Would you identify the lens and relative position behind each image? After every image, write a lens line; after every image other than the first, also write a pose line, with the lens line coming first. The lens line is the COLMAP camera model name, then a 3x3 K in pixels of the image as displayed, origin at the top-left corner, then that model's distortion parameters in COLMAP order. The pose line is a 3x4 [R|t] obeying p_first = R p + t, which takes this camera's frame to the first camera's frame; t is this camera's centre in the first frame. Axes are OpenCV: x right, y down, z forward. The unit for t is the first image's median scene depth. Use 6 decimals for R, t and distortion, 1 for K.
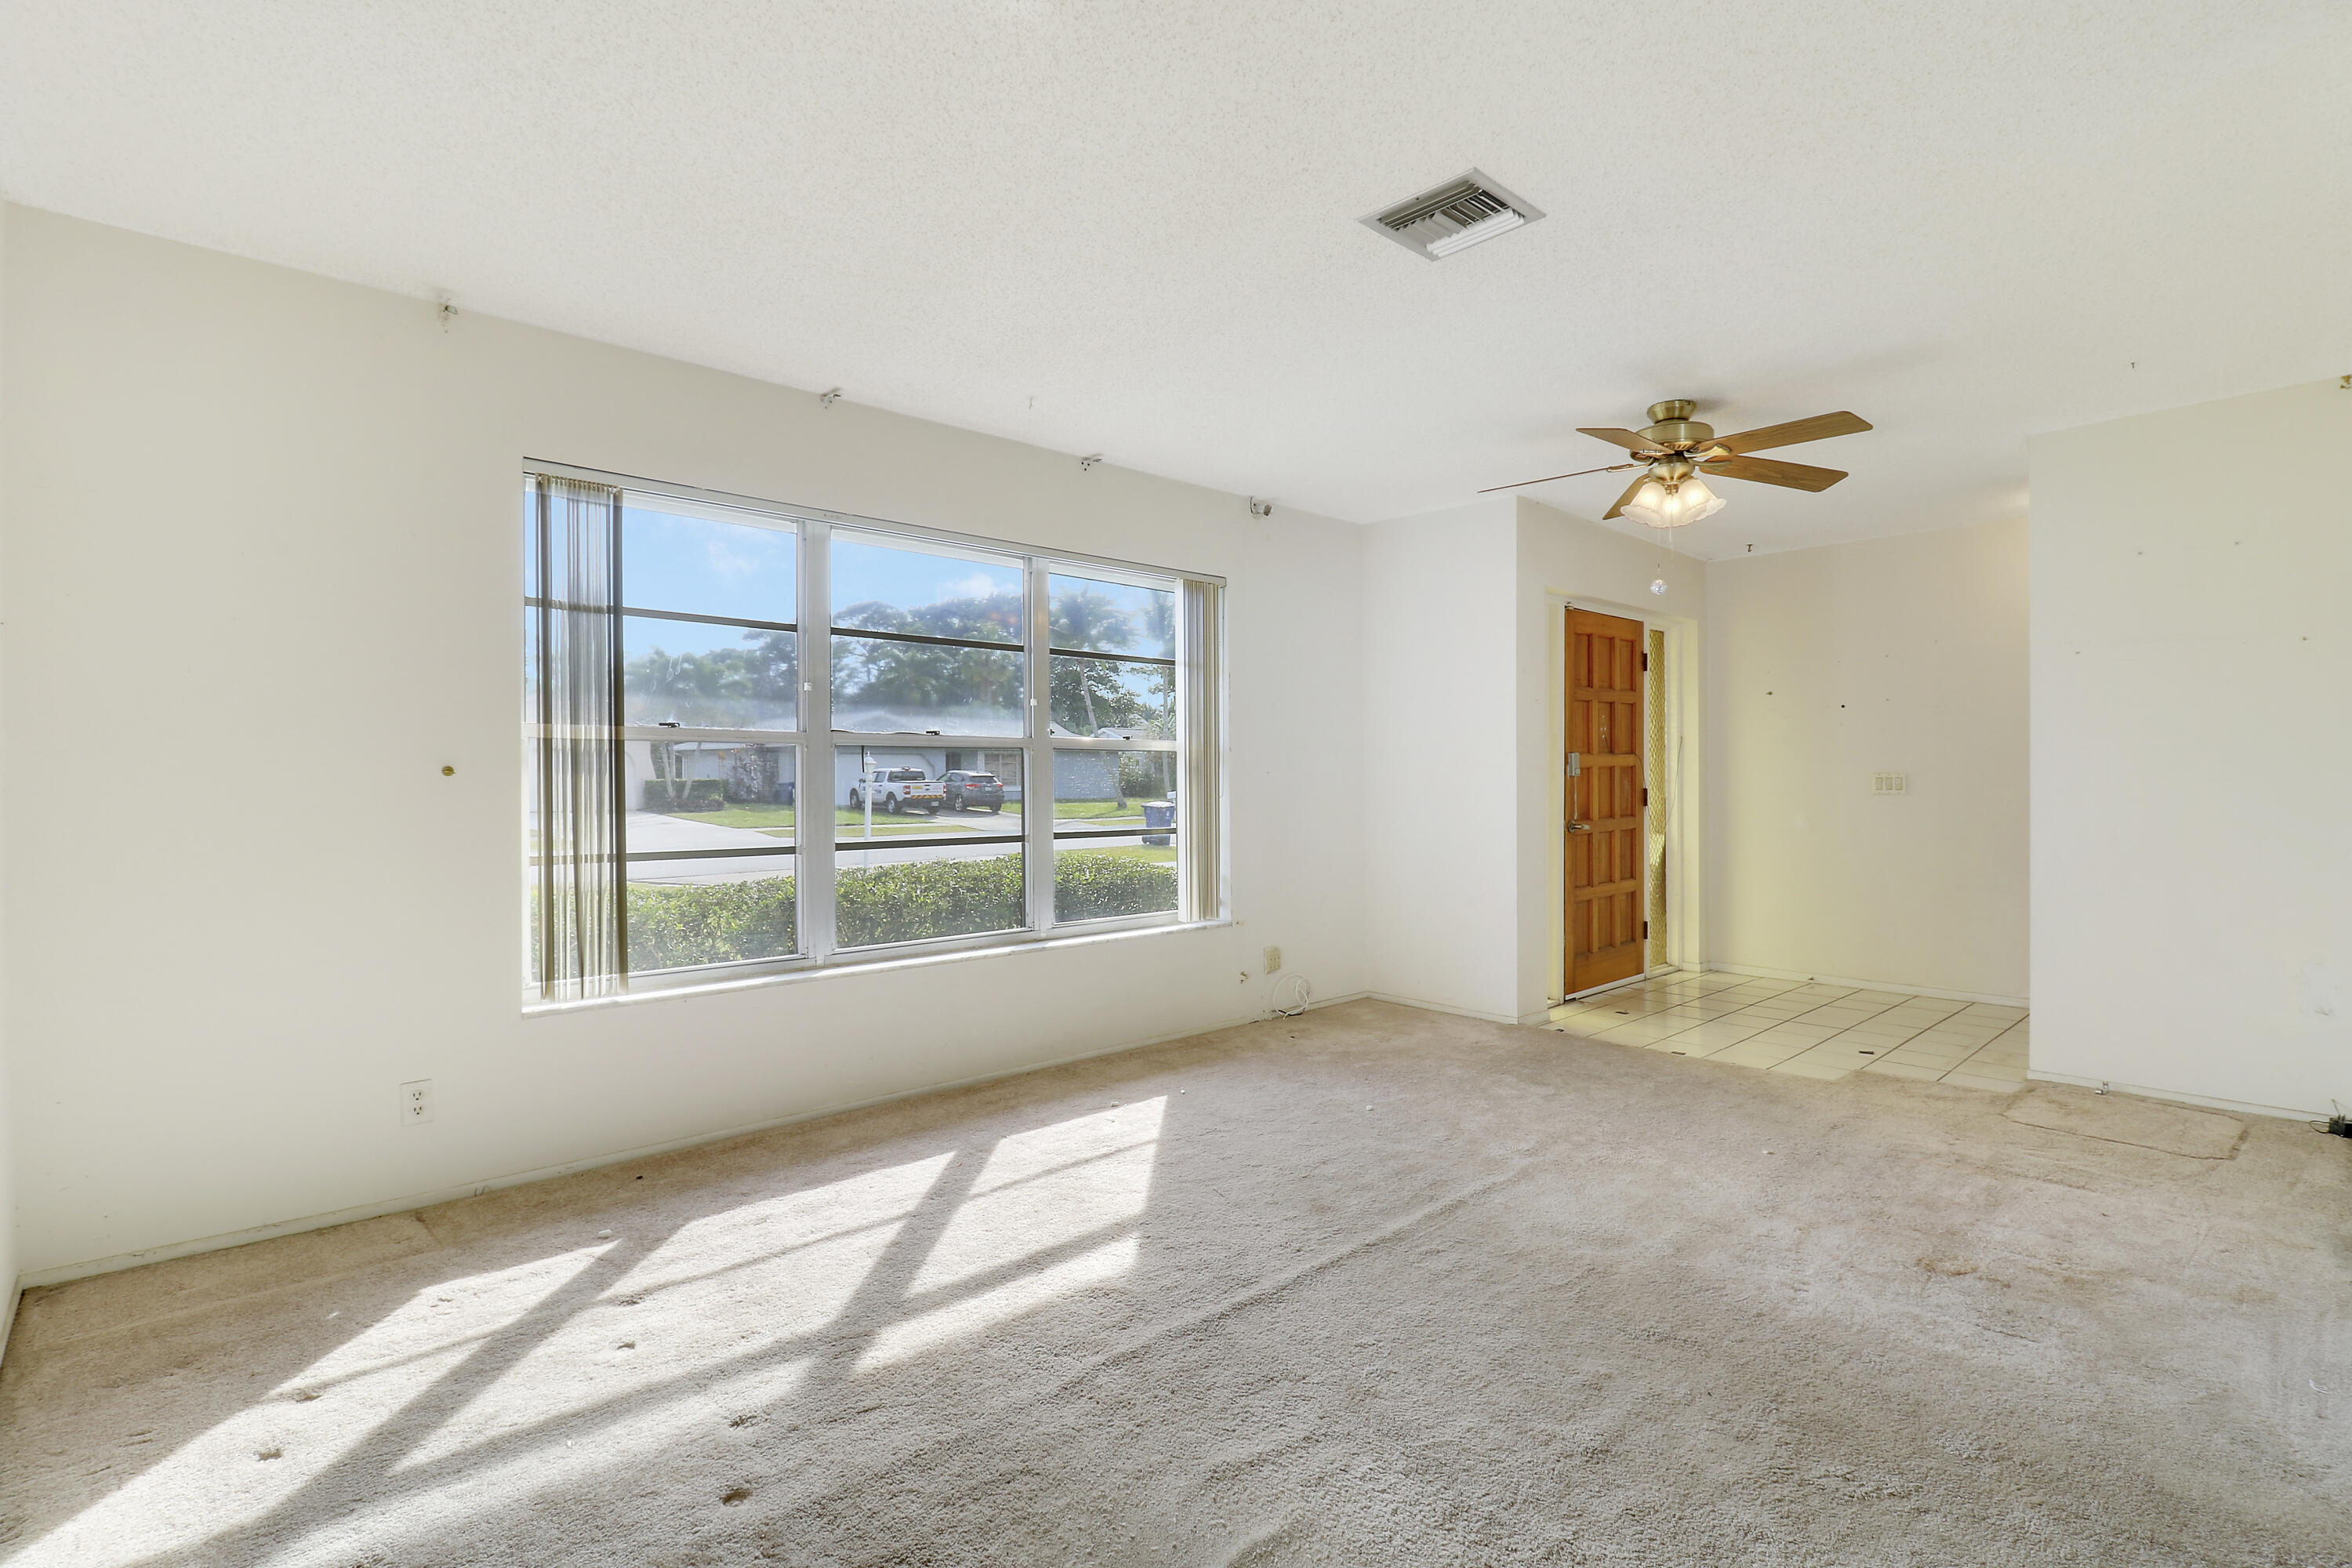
lens RADIAL K [[1112.2, 0, 1196.4], [0, 1112.2, 776.1], [0, 0, 1]] dist [0.006004, -0.013460]
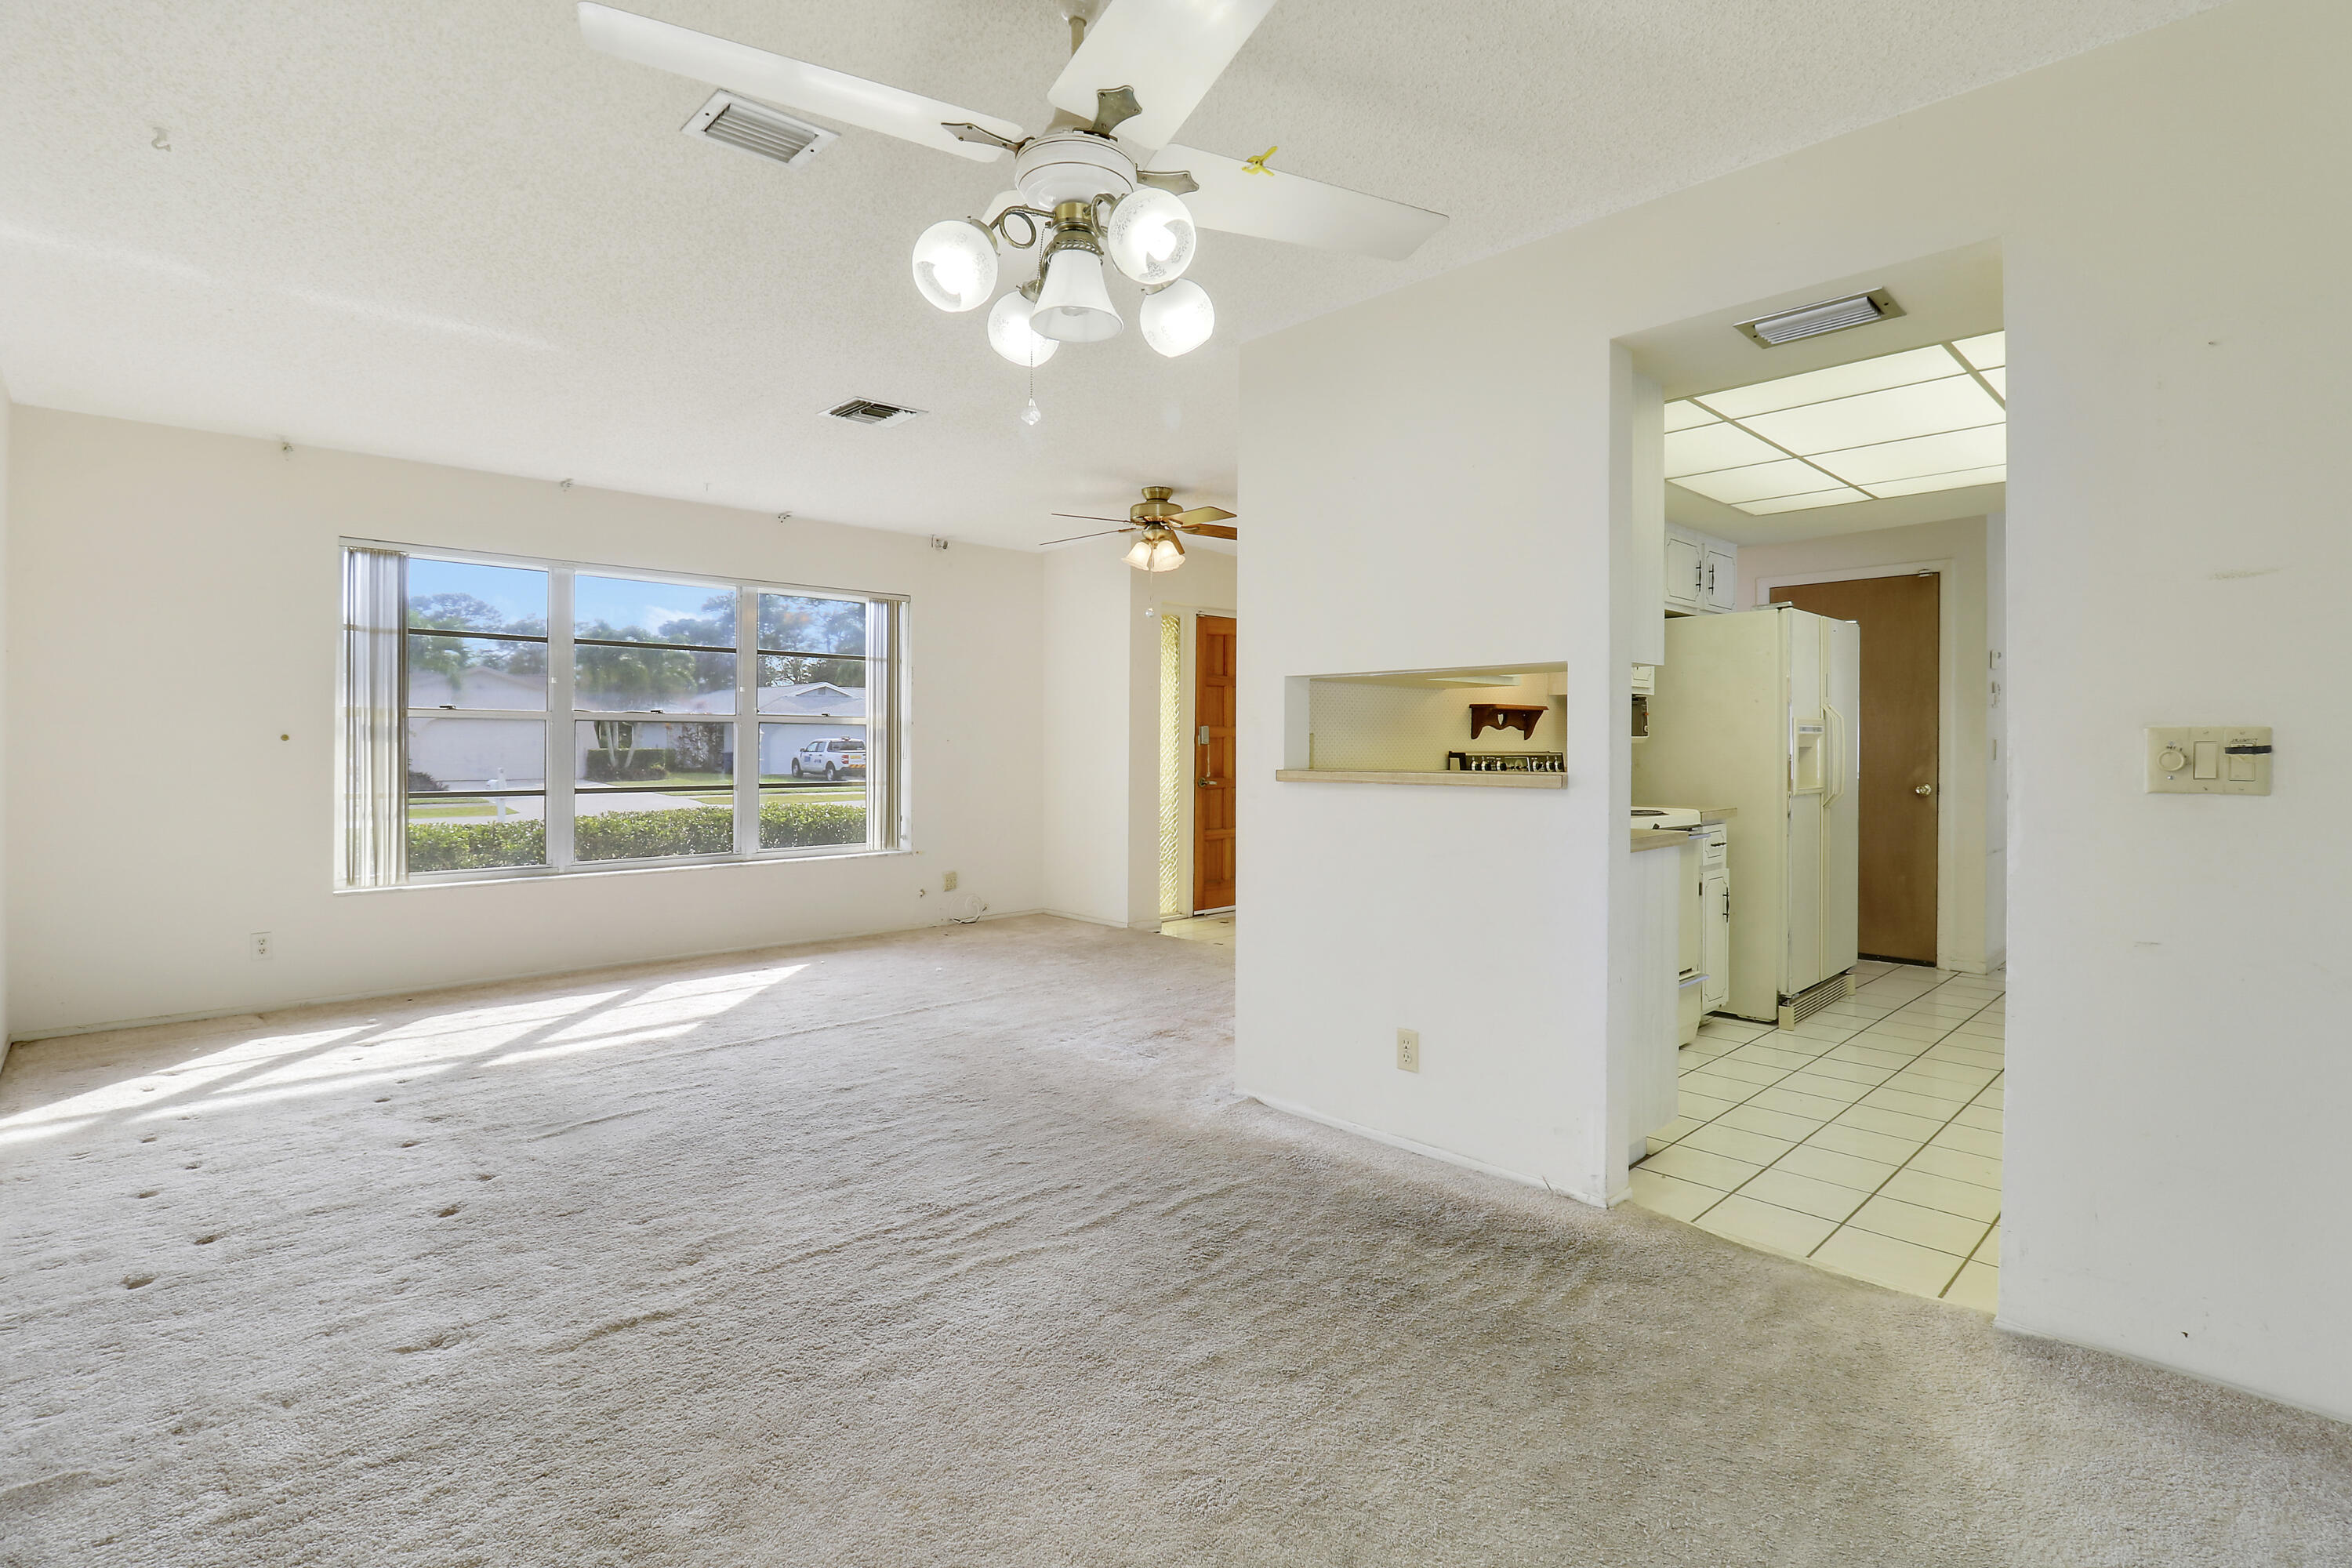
lens RADIAL K [[1112.2, 0, 1186.7], [0, 1112.2, 731.2], [0, 0, 1]] dist [0.006004, -0.013460]
pose [[0.999822, 0.001813, 0.018795, 0.341886], [-0.001545, 0.999897, -0.014276, 0.004281], [-0.018819, 0.014244, 0.999721, -0.355227]]
